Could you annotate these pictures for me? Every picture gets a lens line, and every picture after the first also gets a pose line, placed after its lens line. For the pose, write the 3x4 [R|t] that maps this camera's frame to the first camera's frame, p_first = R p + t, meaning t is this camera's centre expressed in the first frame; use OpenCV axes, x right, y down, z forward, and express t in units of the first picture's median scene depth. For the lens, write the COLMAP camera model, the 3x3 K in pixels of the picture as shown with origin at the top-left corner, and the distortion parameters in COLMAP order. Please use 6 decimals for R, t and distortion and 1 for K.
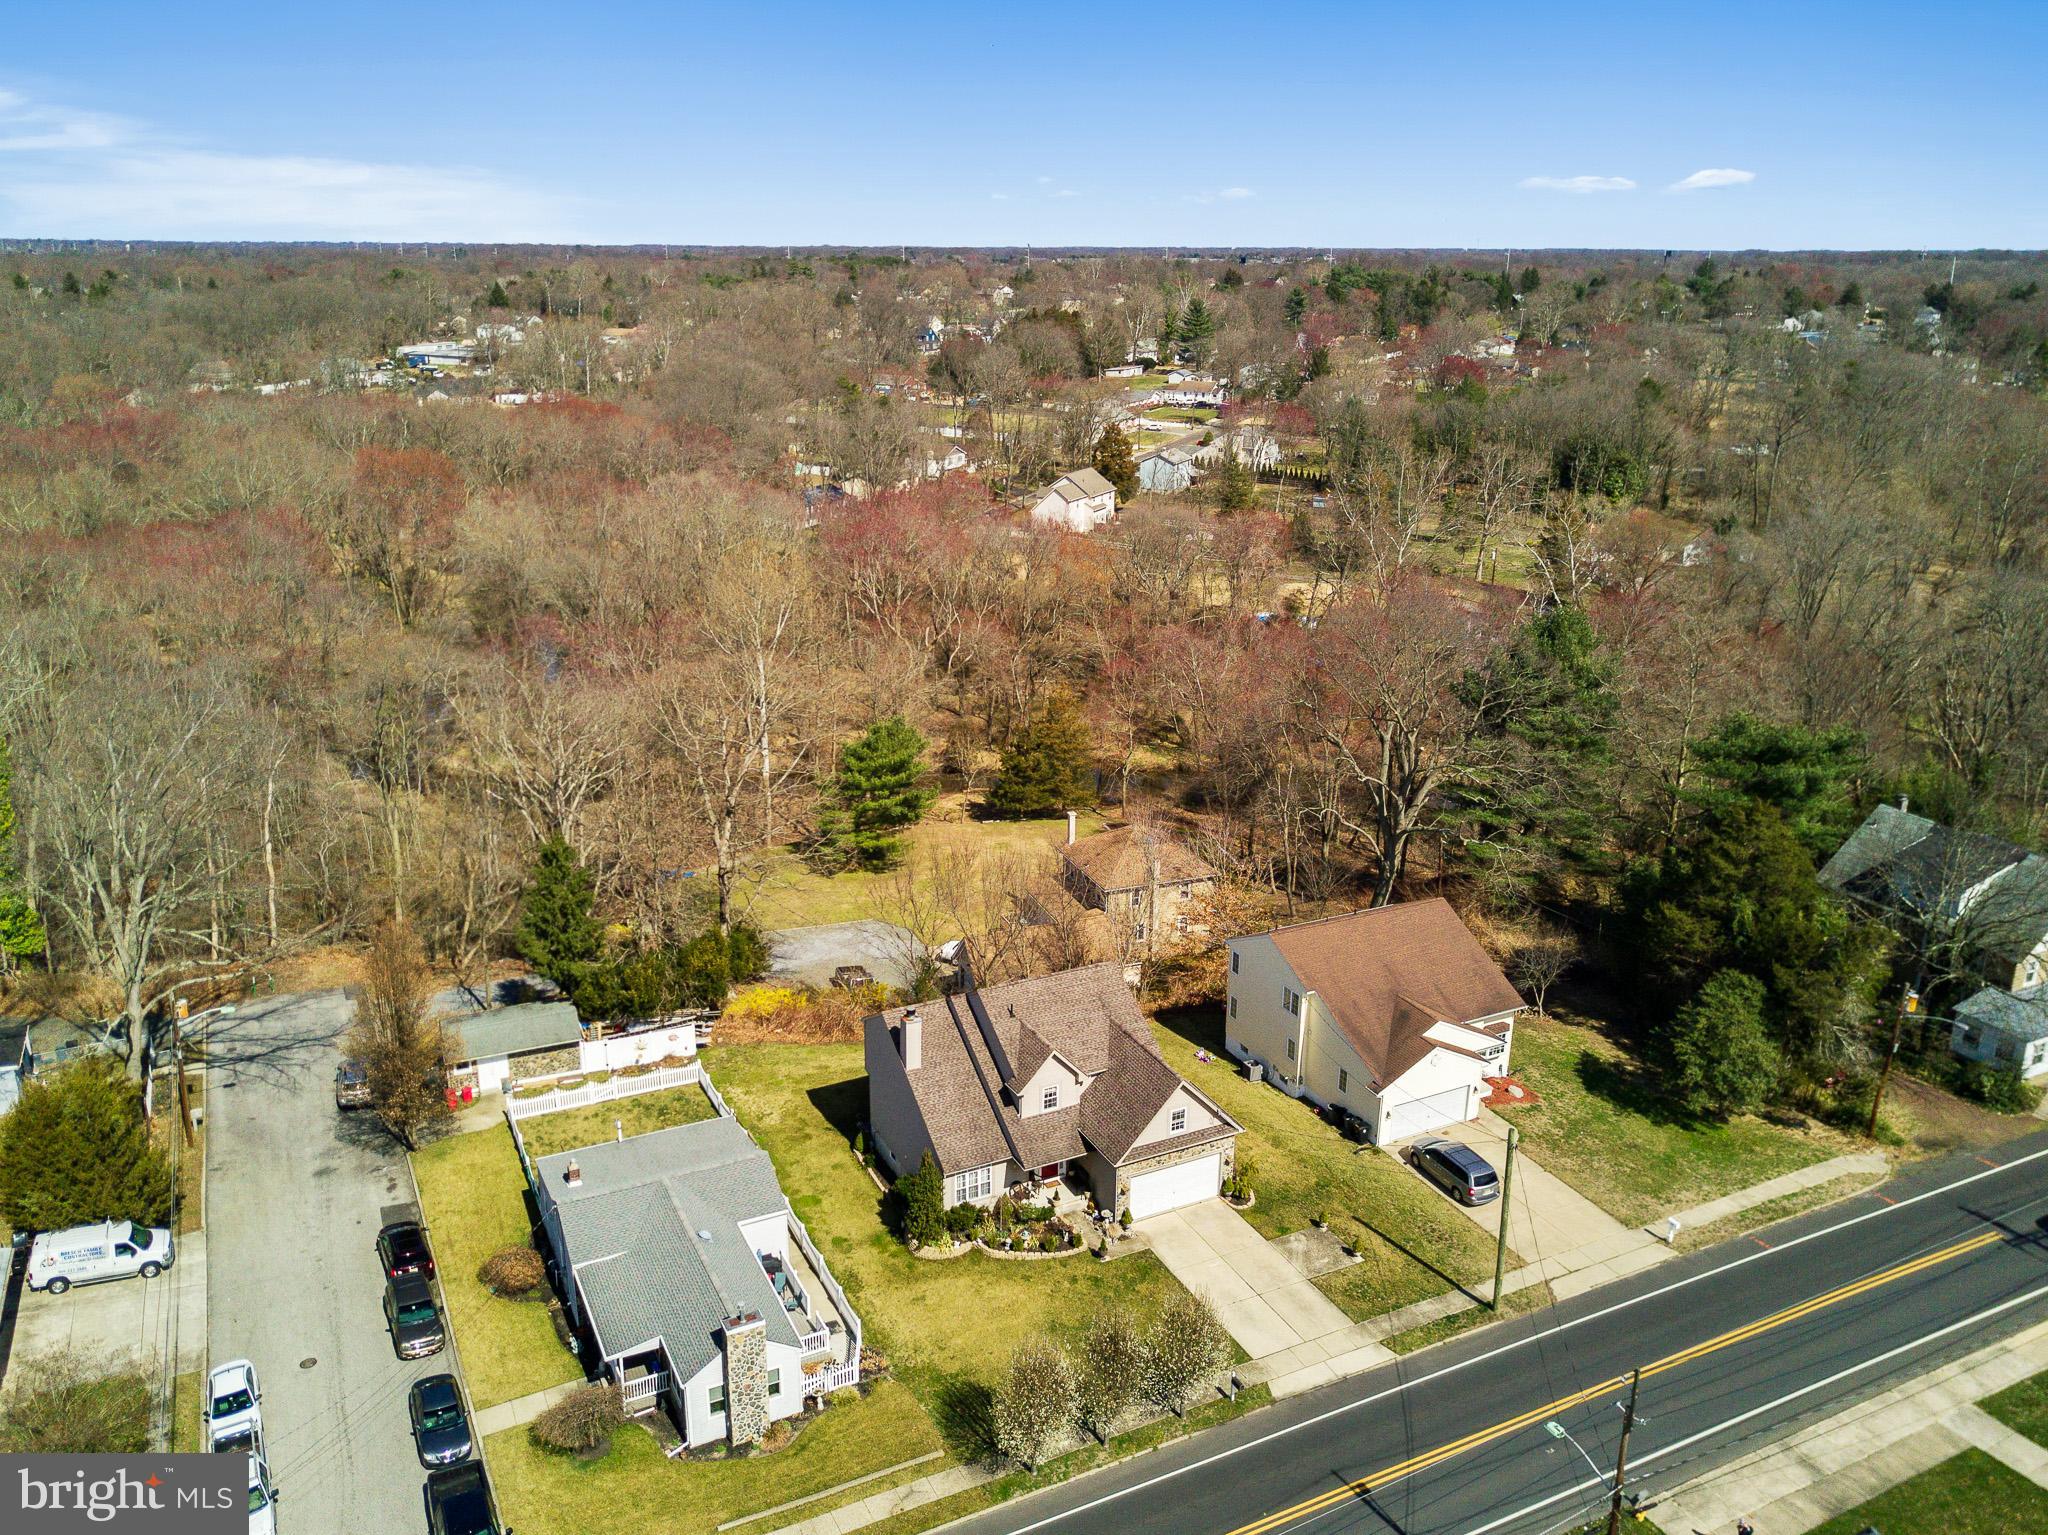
lens RADIAL K [[1573.4, 0, 1029.7], [0, 1573.4, 753.4], [0, 0, 1]] dist [0.011608, -0.017748]
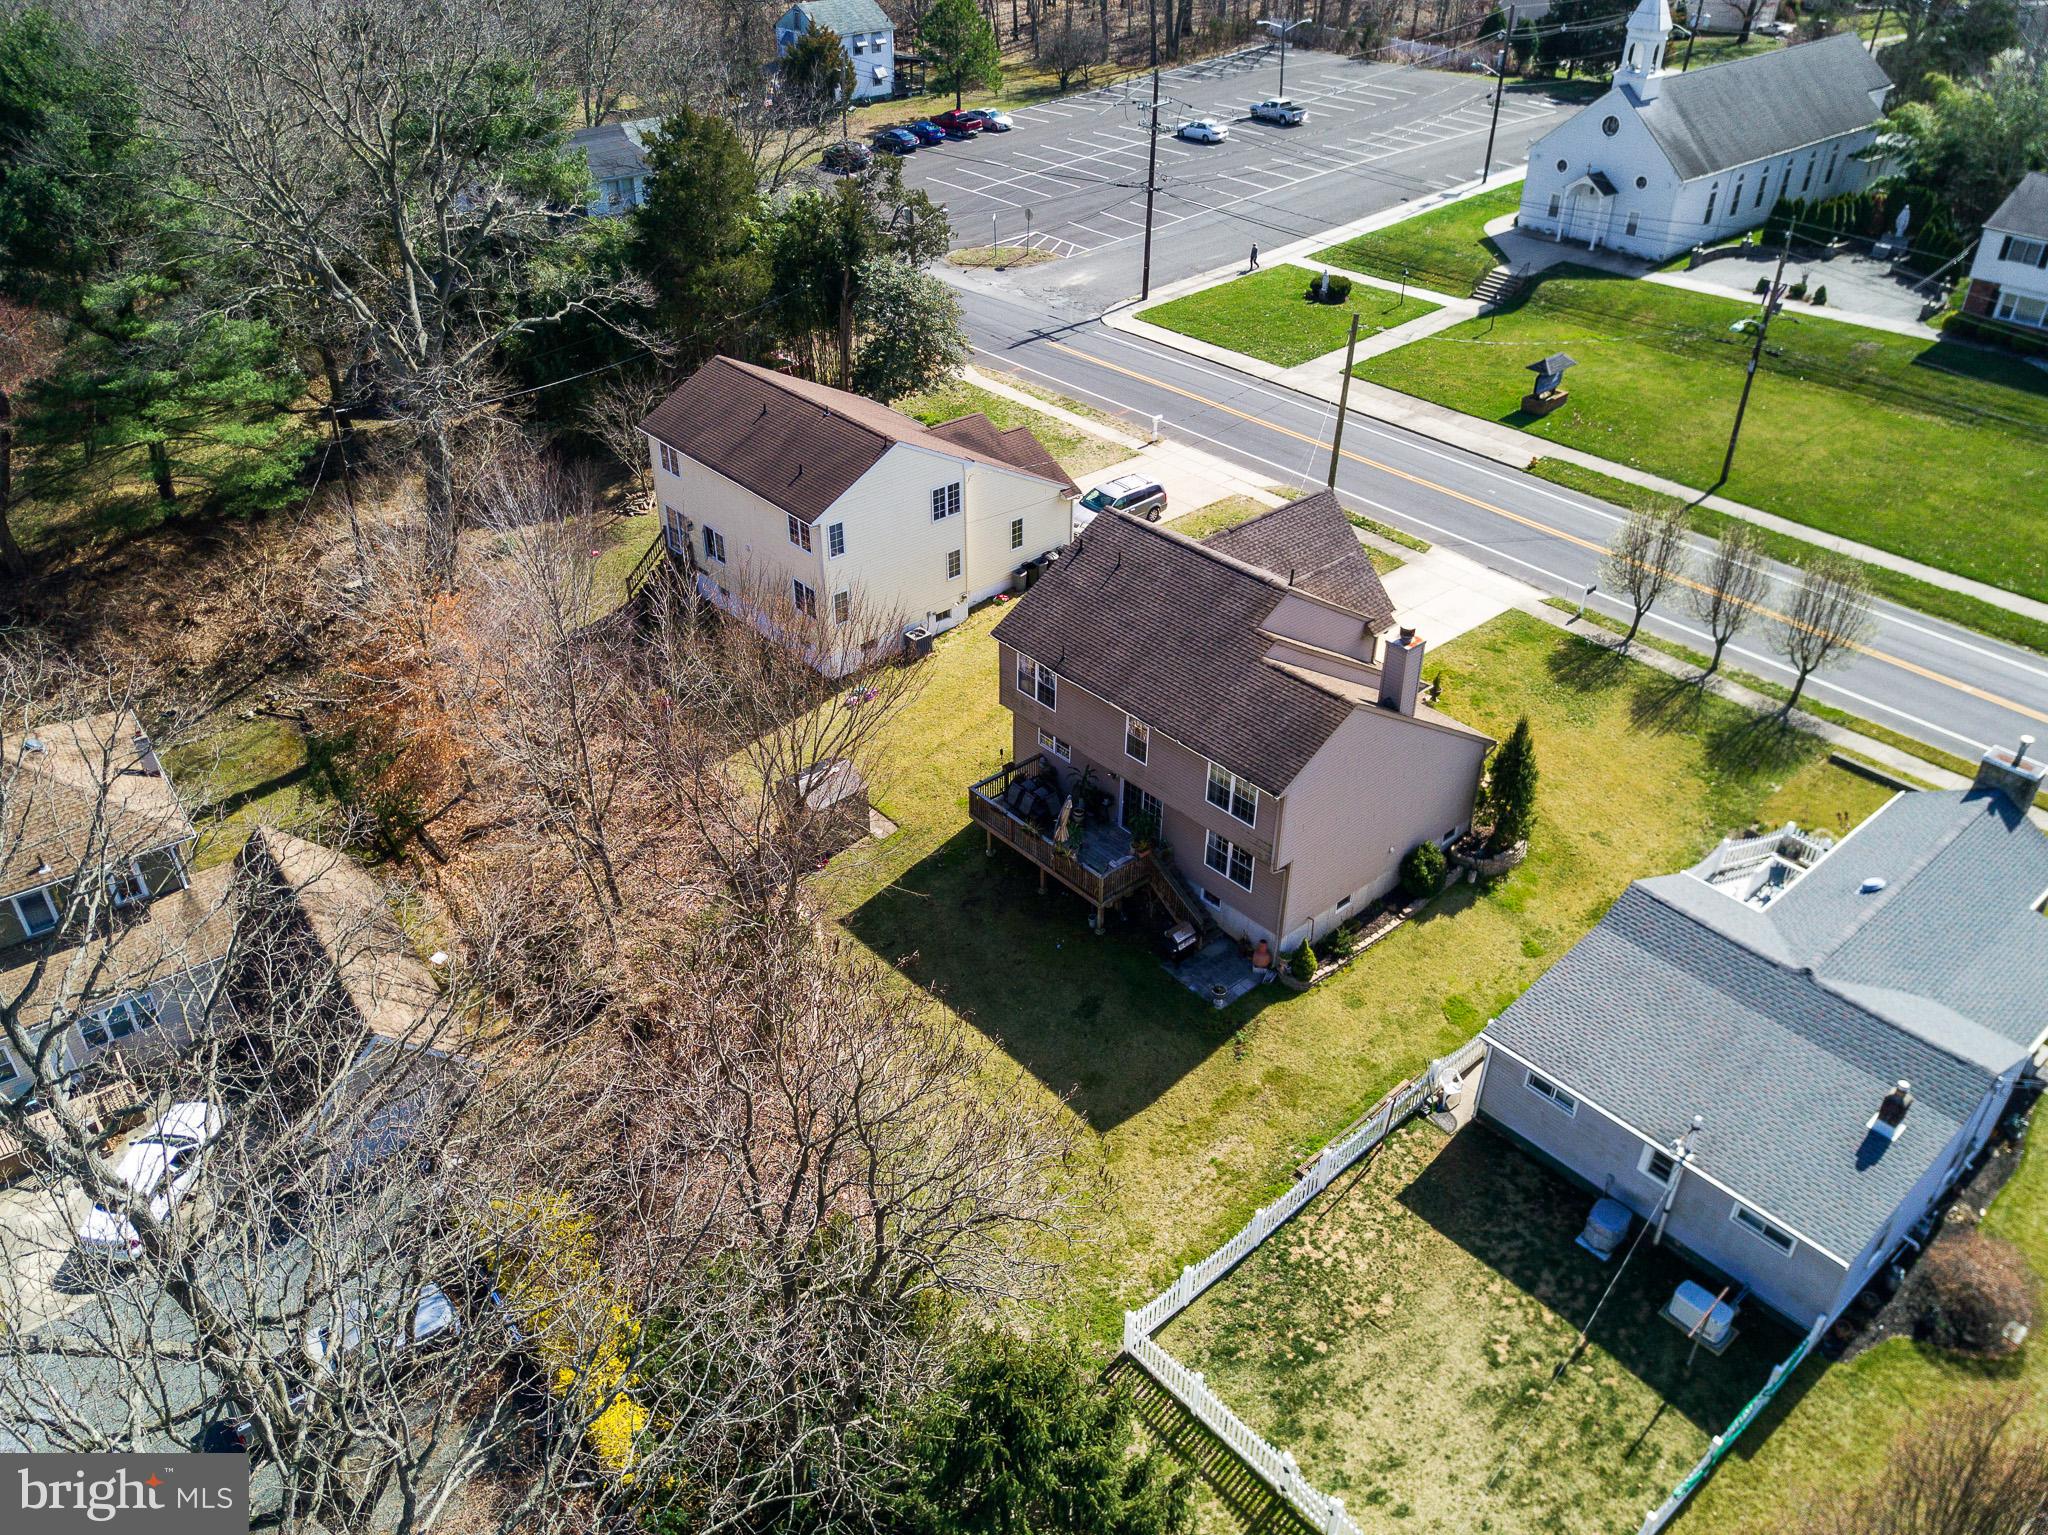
lens RADIAL K [[1573.4, 0, 1043.6], [0, 1573.4, 753.2], [0, 0, 1]] dist [0.011608, -0.017748]
pose [[-0.275346, -0.537075, 0.797330, -0.527563], [0.278509, 0.749257, 0.600872, -0.190639], [-0.920118, 0.387511, -0.056725, 1.171039]]
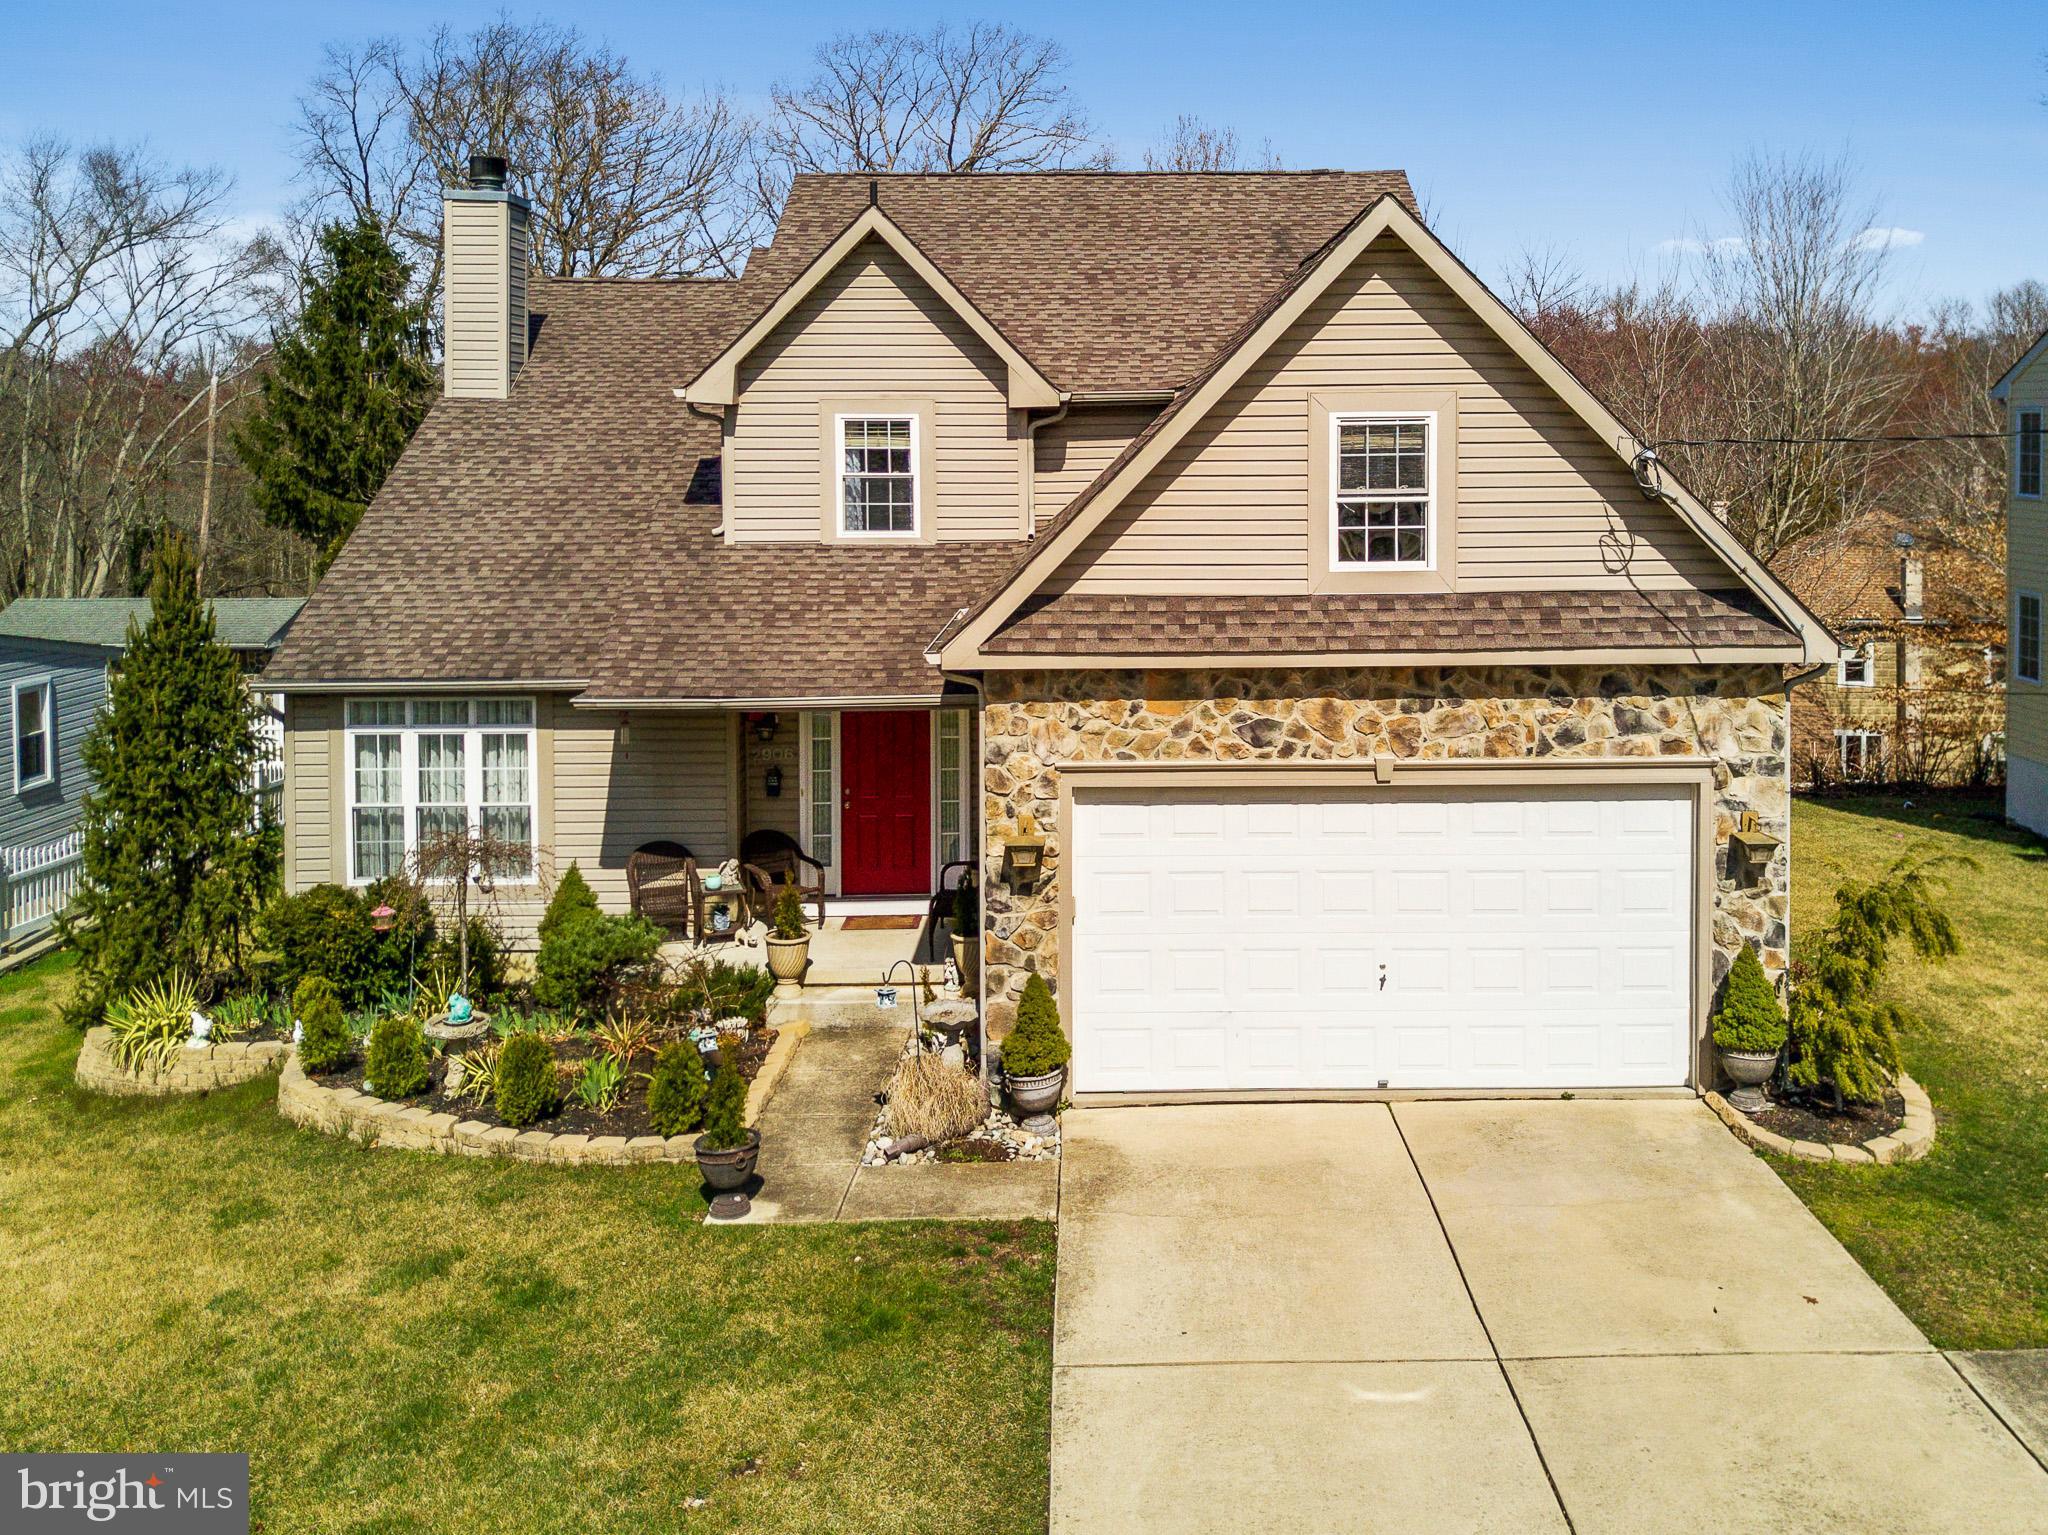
lens RADIAL K [[1830.3, 0, 1134.8], [0, 1830.3, 479.8], [0, 0, 1]] dist [-0.019615, 0.025846]
pose [[0.901490, -0.005611, -0.432763, 0.150352], [-0.118440, 0.958547, -0.259152, 0.277082], [0.416278, 0.284880, 0.863456, 0.793367]]
